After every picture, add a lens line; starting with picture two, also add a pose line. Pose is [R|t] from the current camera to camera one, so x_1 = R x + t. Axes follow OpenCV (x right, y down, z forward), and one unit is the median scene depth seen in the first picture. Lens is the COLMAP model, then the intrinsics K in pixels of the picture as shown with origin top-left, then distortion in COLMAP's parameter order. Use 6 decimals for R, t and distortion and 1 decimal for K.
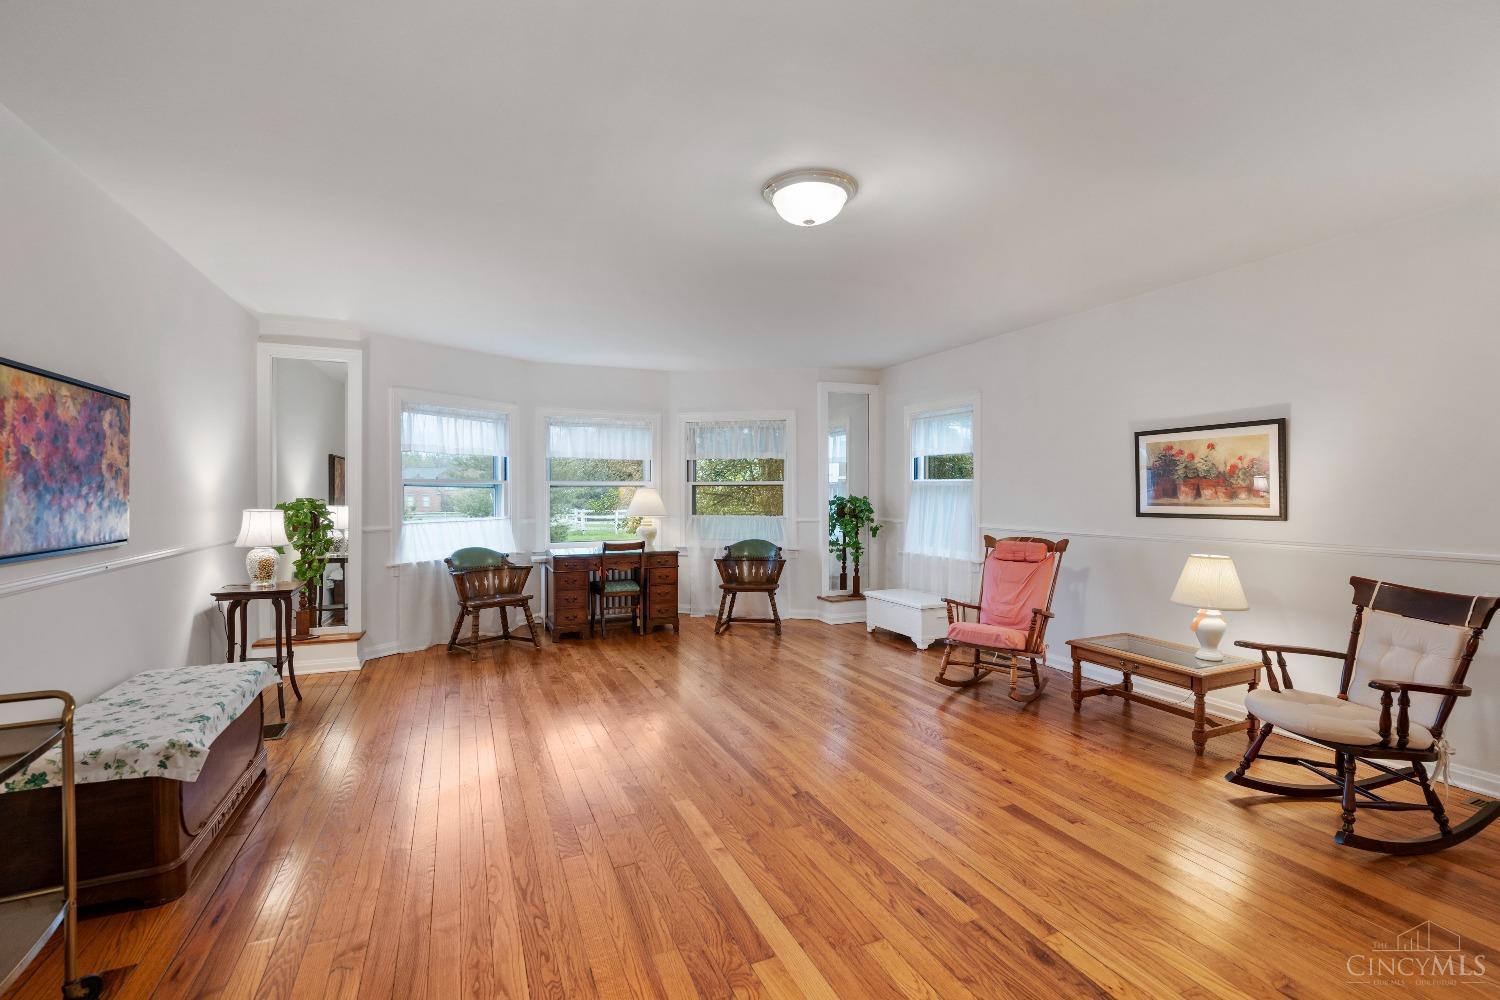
lens RADIAL K [[668.2, 0, 750.3], [0, 668.2, 494.3], [0, 0, 1]] dist [0.004425, 0.000372]
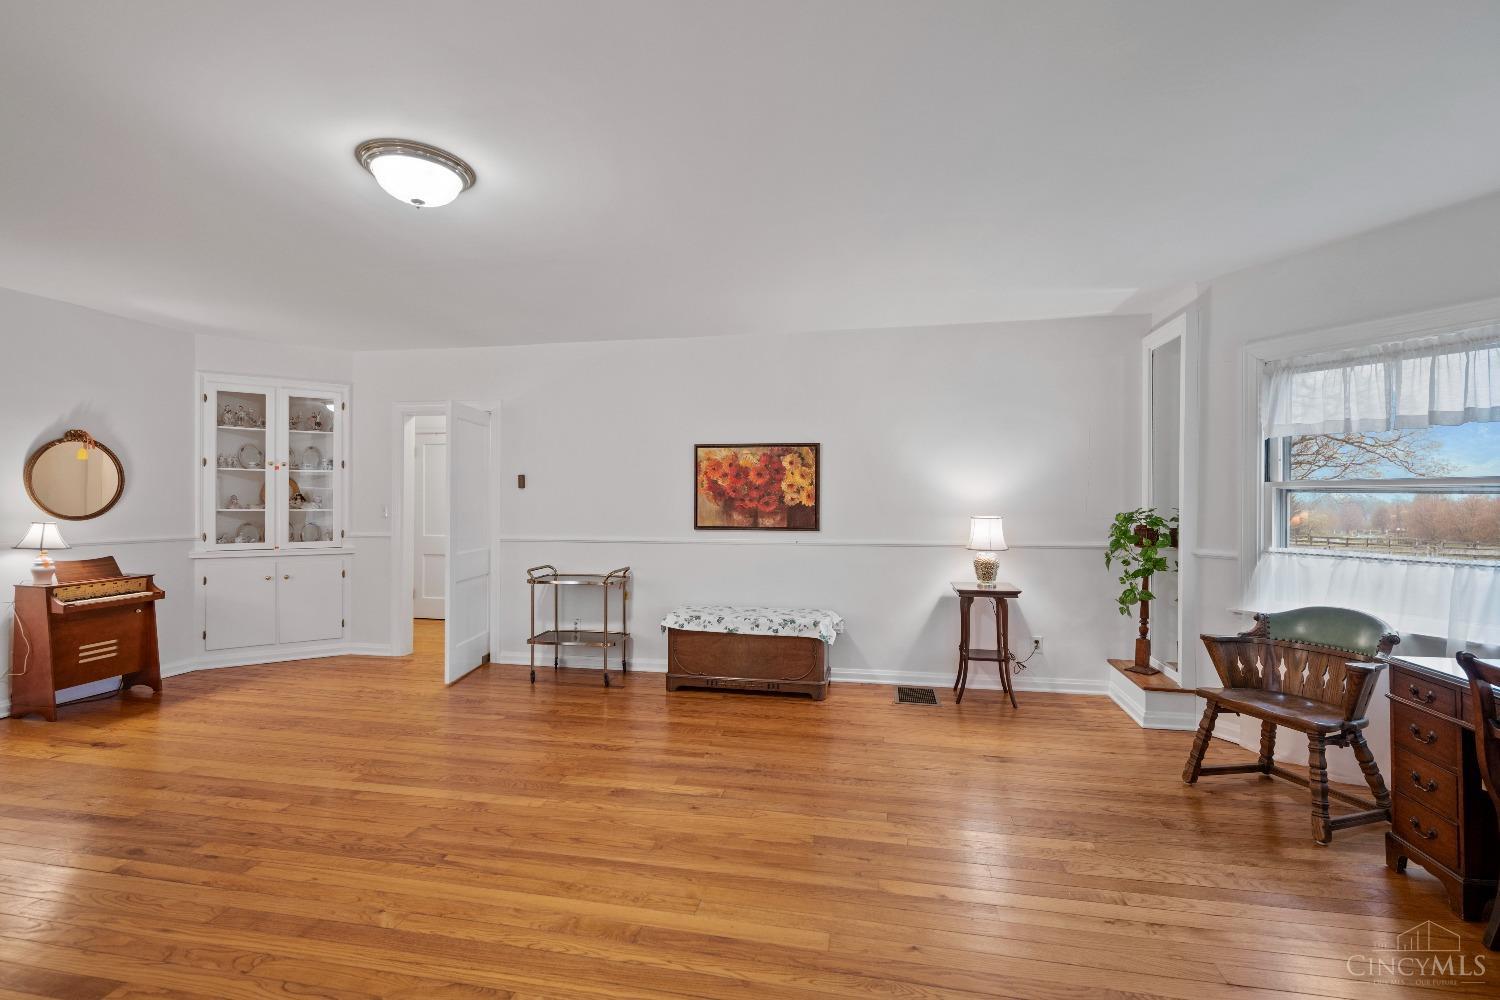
lens RADIAL K [[668.2, 0, 754.0], [0, 668.2, 493.9], [0, 0, 1]] dist [0.004425, 0.000372]
pose [[-0.567461, 0.001229, -0.823399, 0.658788], [-0.002119, 0.999993, 0.002953, -0.027871], [0.823397, 0.003420, -0.567455, 2.174326]]
